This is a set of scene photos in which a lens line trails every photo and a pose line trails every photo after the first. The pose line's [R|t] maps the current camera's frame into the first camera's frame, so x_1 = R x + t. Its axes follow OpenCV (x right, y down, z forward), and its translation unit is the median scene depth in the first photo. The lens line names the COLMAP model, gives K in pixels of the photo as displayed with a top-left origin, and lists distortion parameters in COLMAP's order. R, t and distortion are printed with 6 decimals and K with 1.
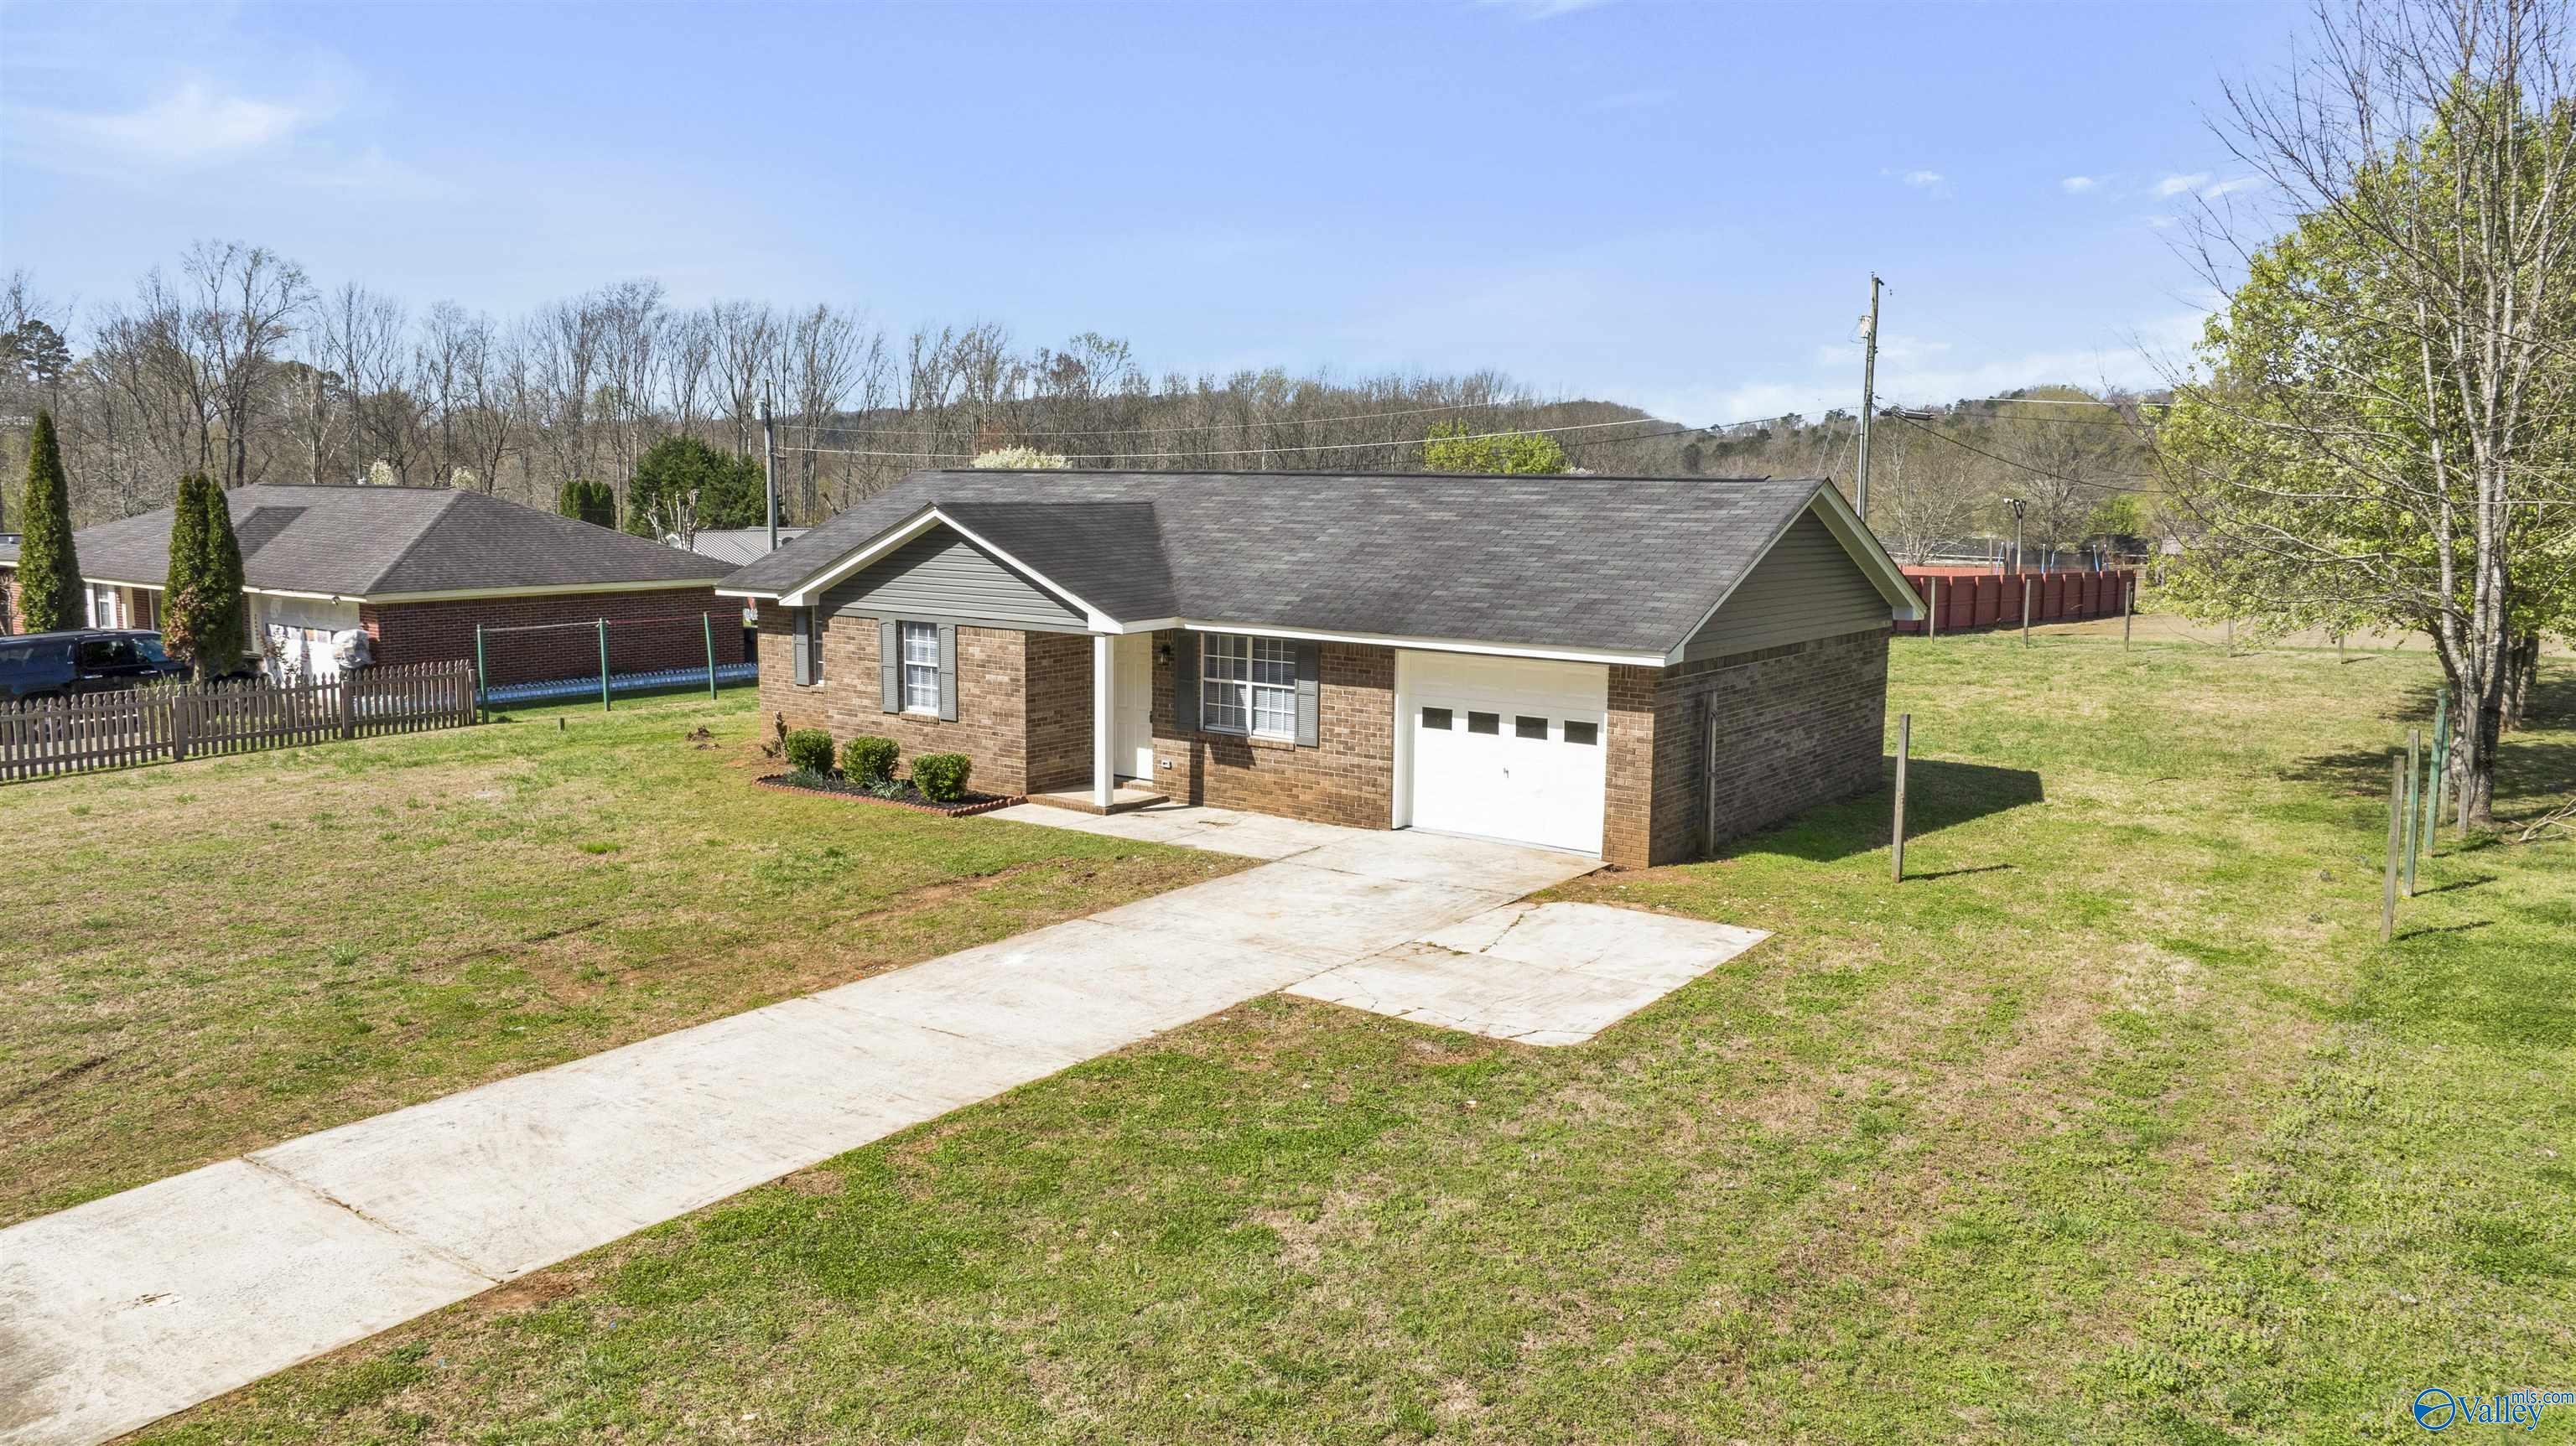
lens RADIAL K [[1818.7, 0, 1285.1], [0, 1818.7, 723.2], [0, 0, 1]] dist [-0.035323, 0.026300]
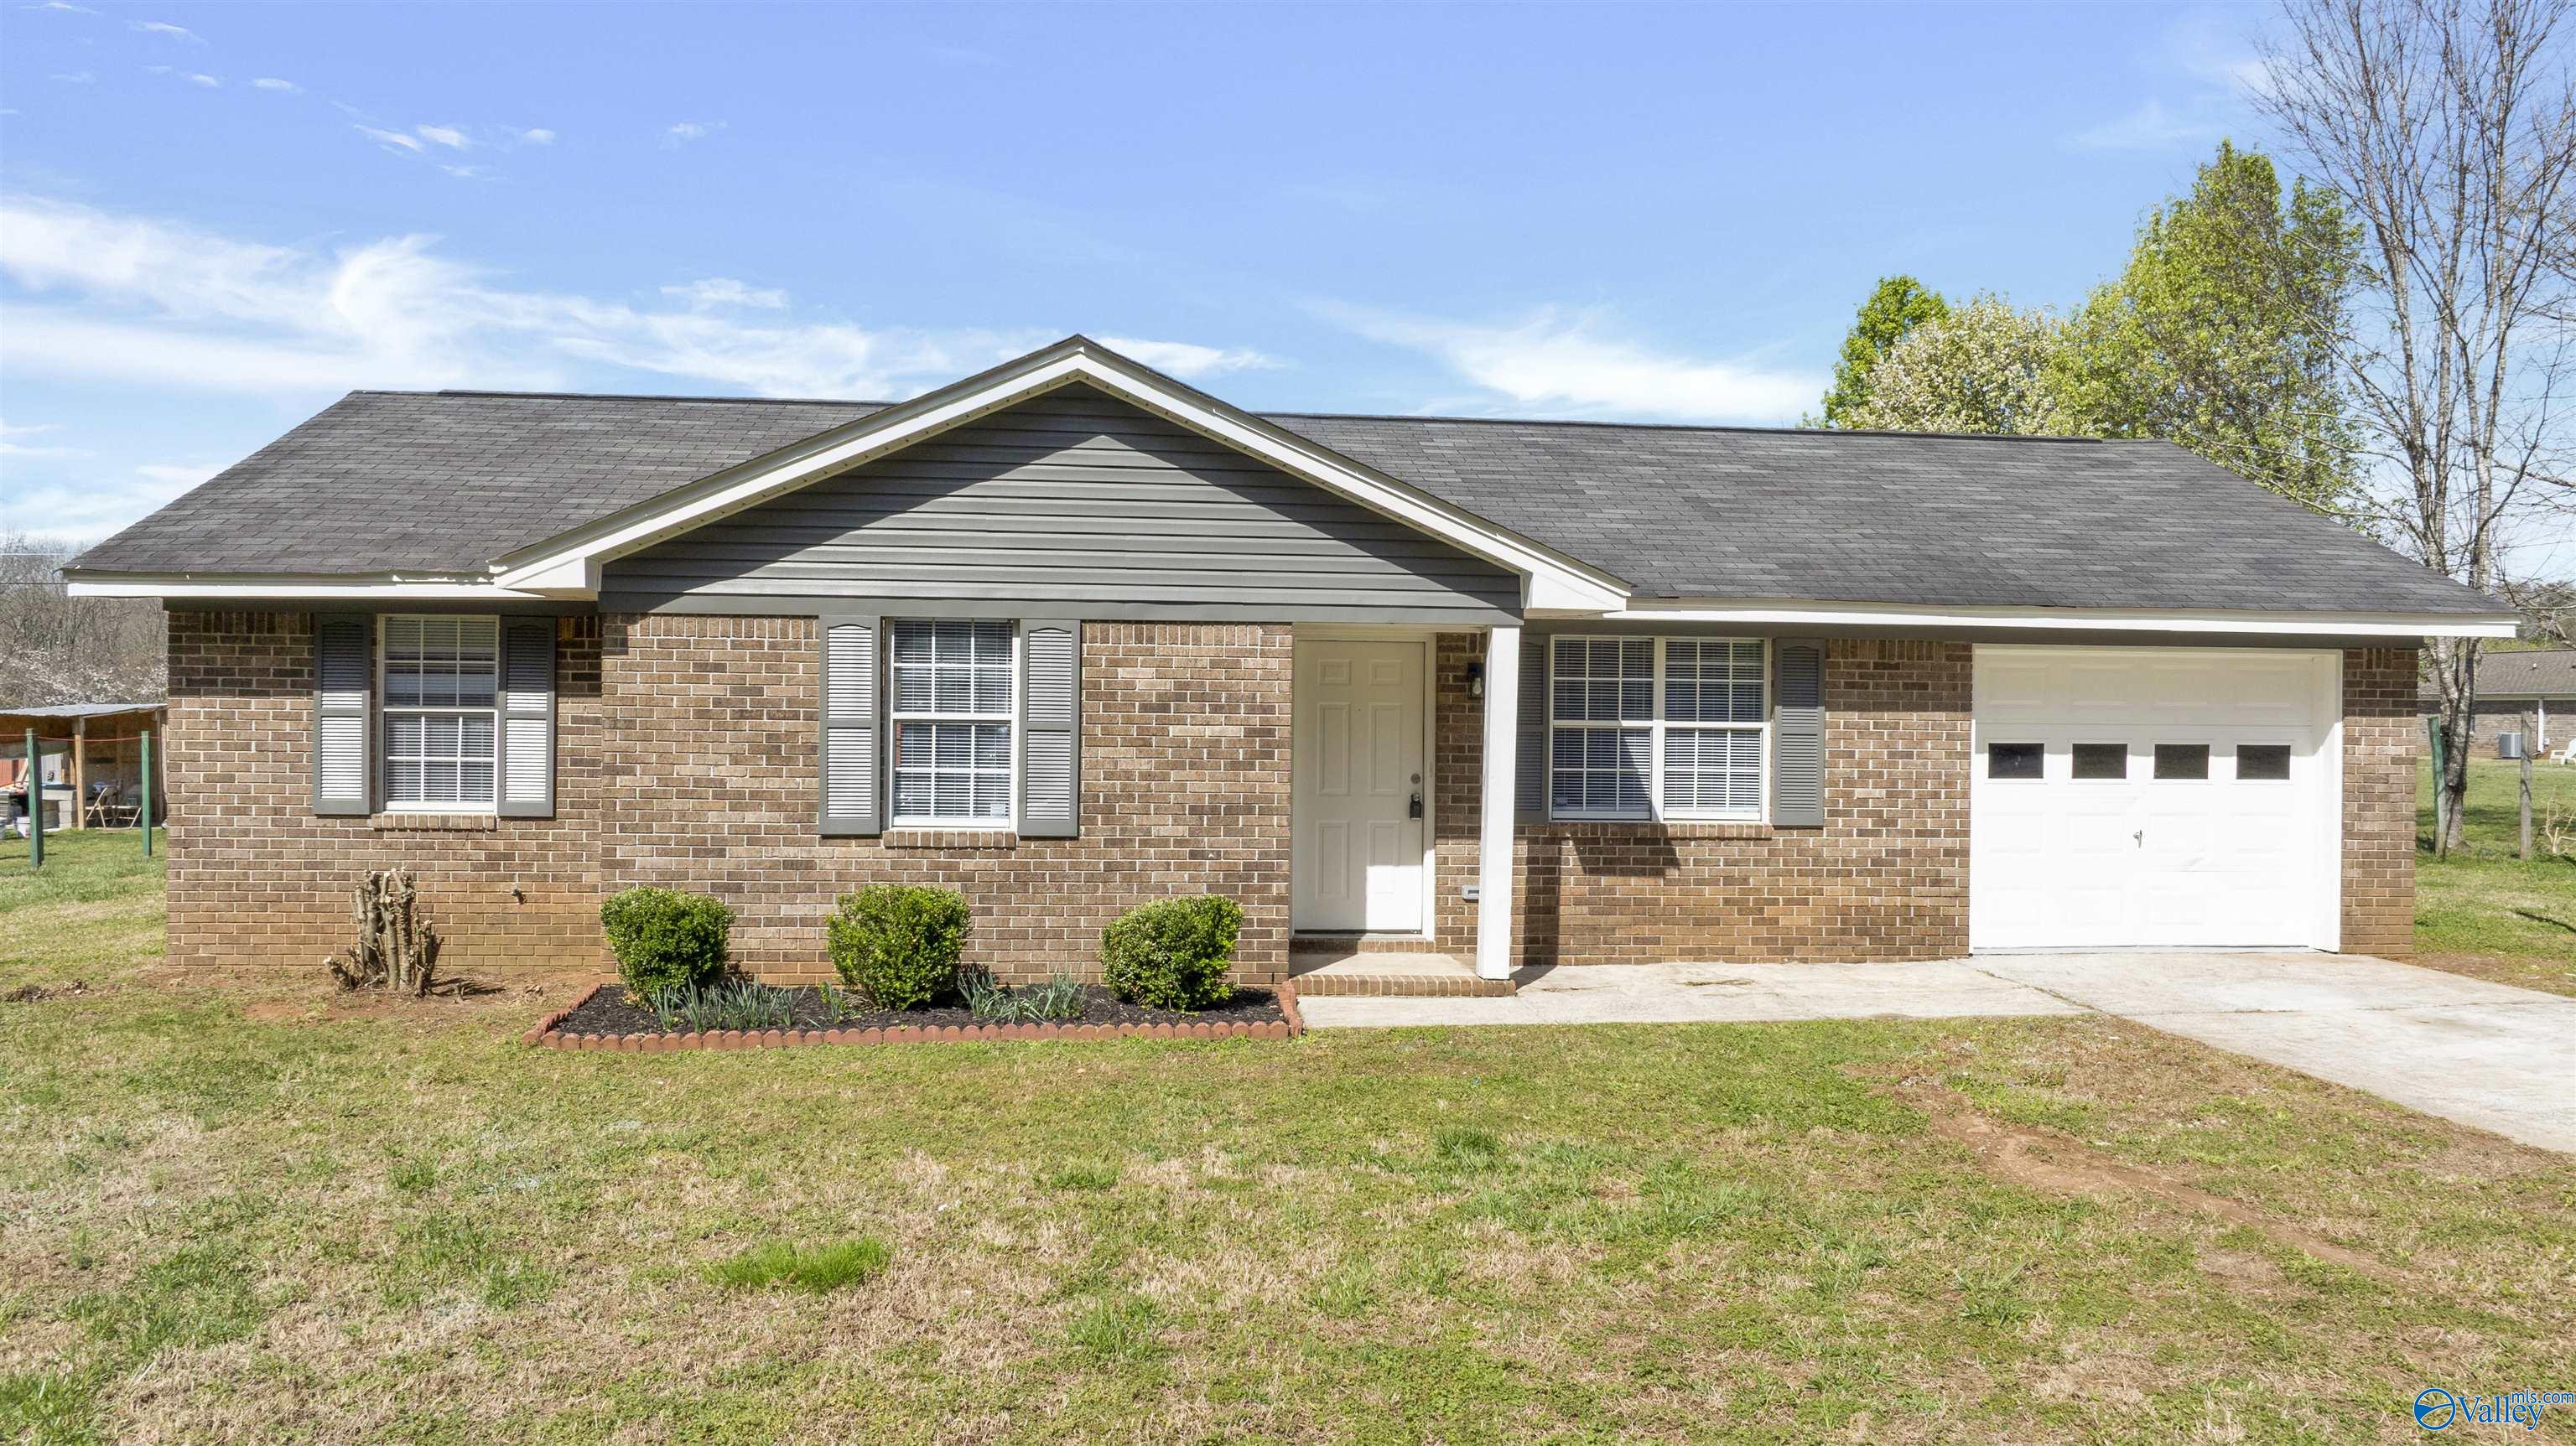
lens RADIAL K [[1818.7, 0, 1293.4], [0, 1818.7, 723.6], [0, 0, 1]] dist [-0.035323, 0.026300]
pose [[0.741077, -0.007595, 0.671377, -0.481947], [0.086182, 0.992741, -0.083898, 0.014429], [-0.665866, 0.120035, 0.736352, 0.693496]]
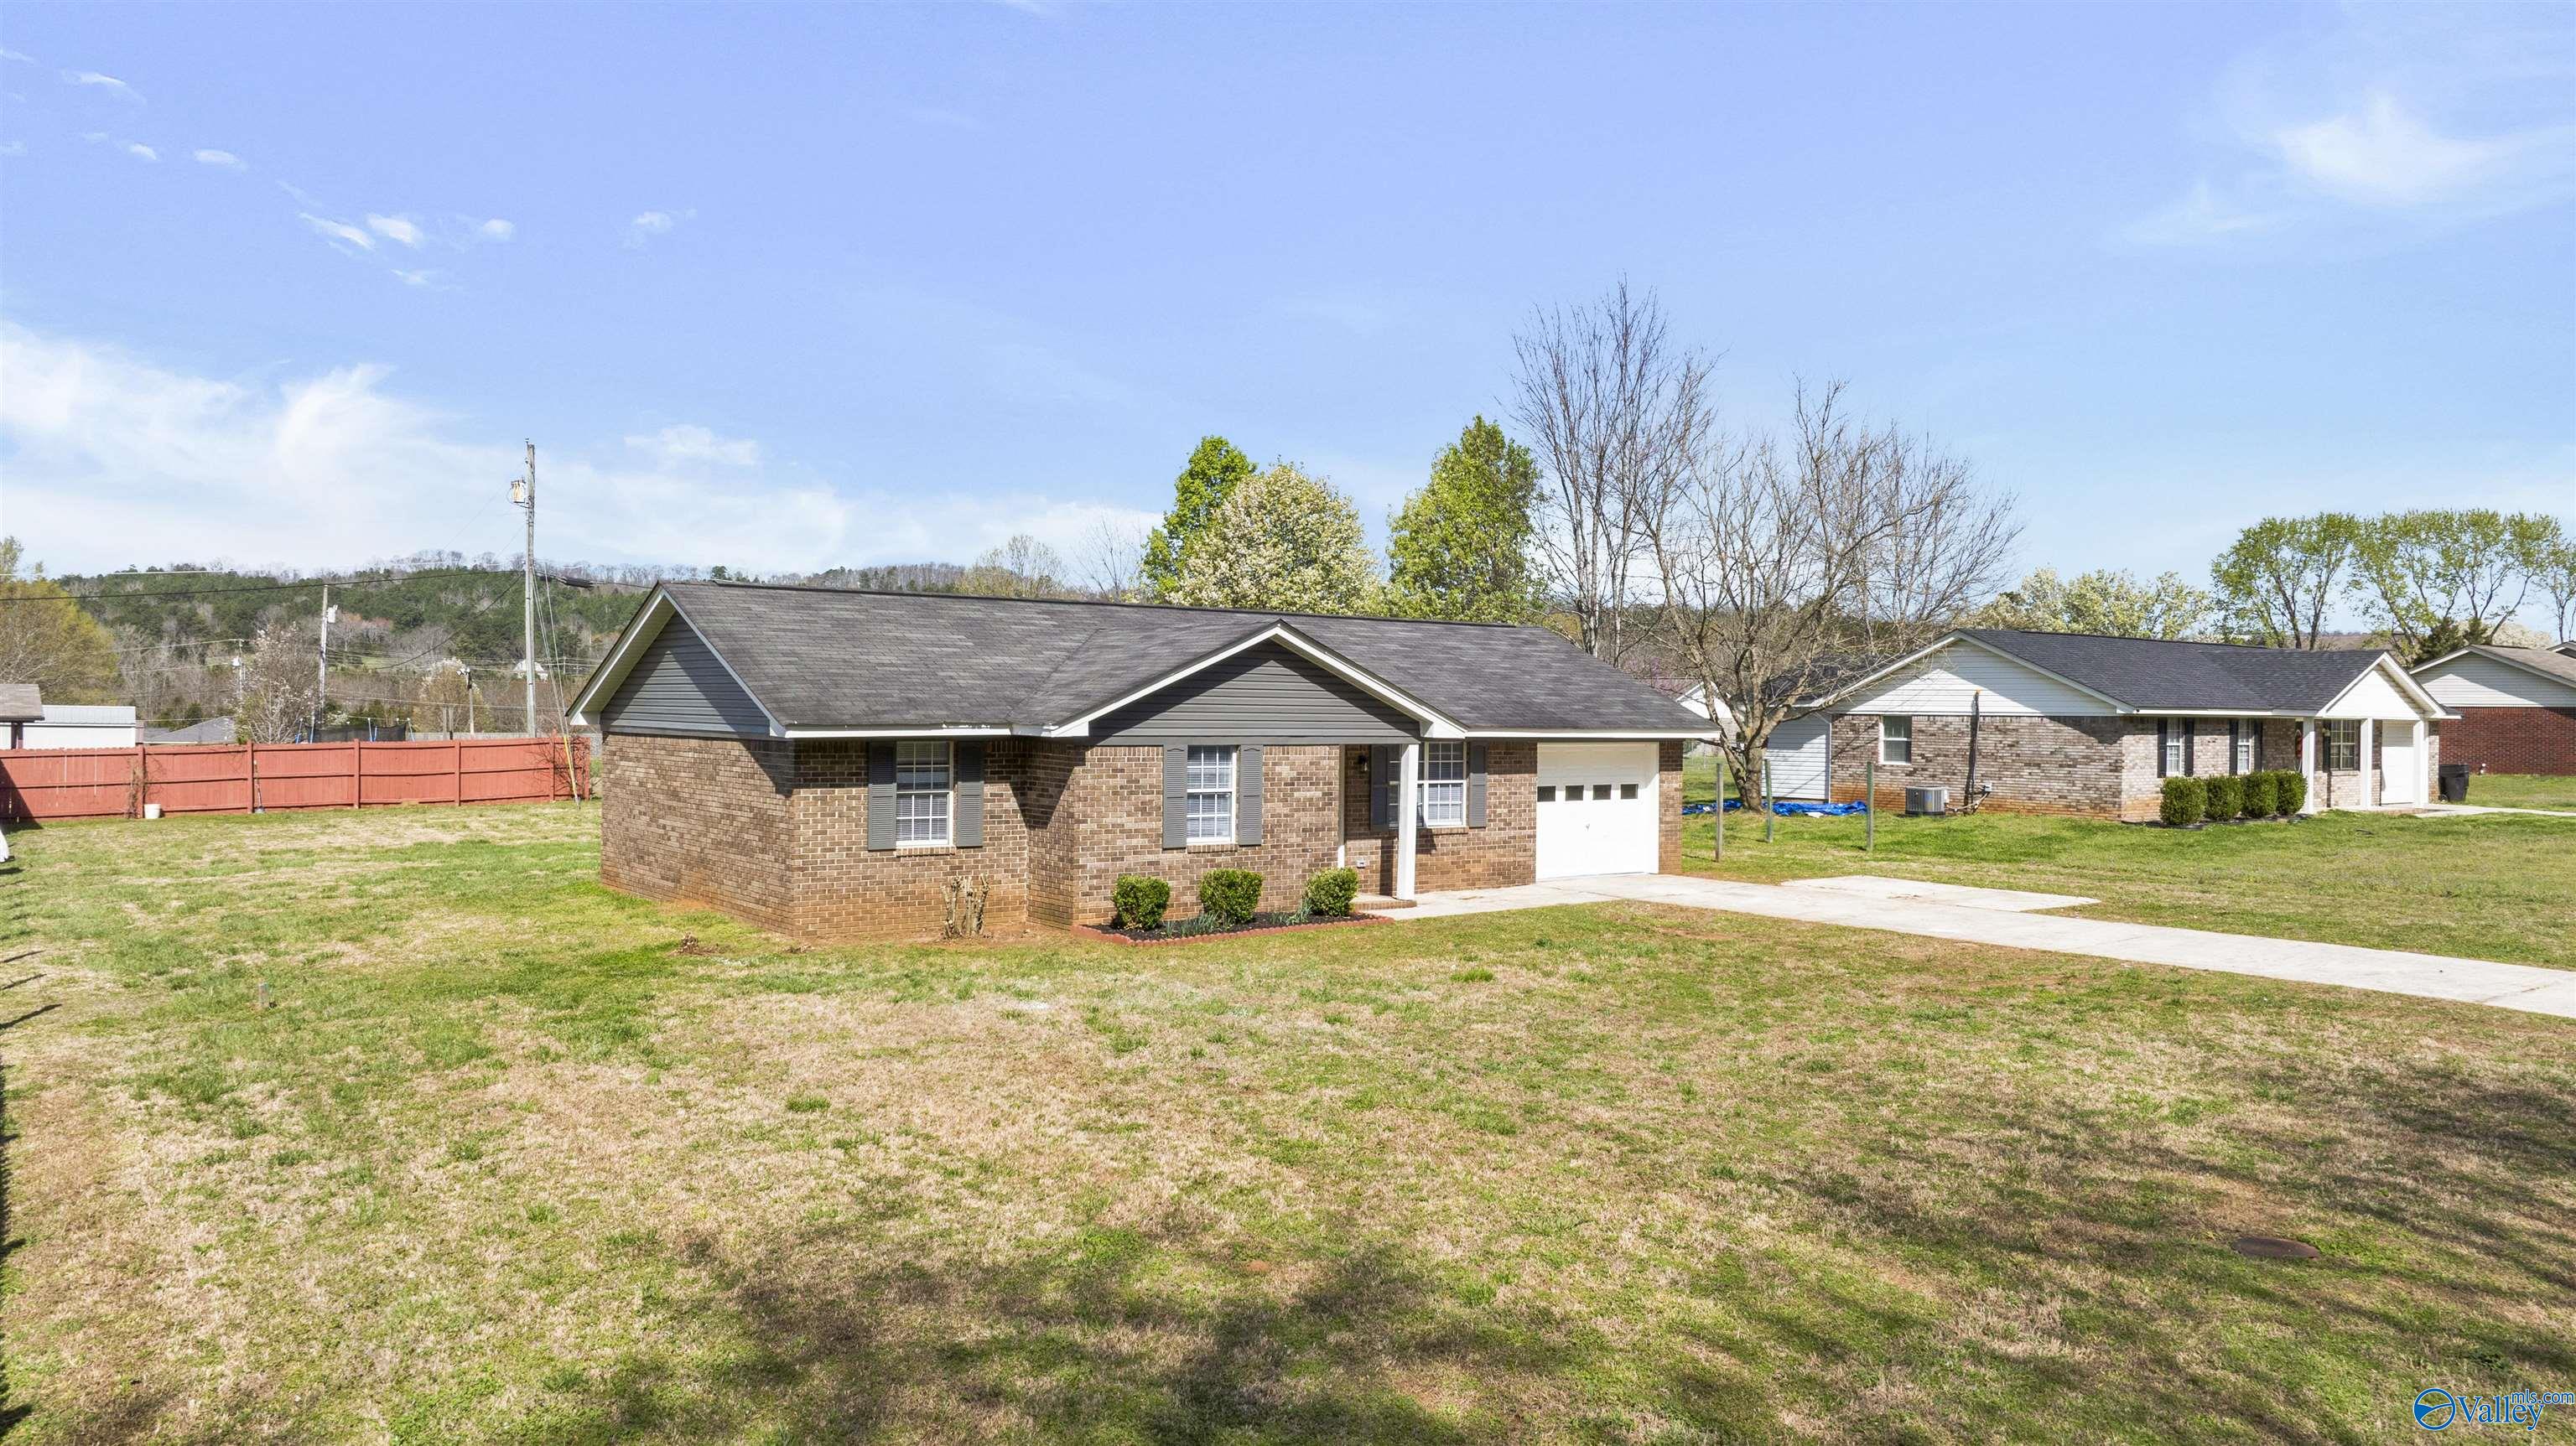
lens RADIAL K [[1818.7, 0, 1290.3], [0, 1818.7, 723.2], [0, 0, 1]] dist [-0.035323, 0.026300]
pose [[0.286470, -0.014289, 0.957983, -1.209265], [0.120280, 0.992514, -0.021164, -0.047132], [-0.950509, 0.121289, 0.286045, 0.766255]]
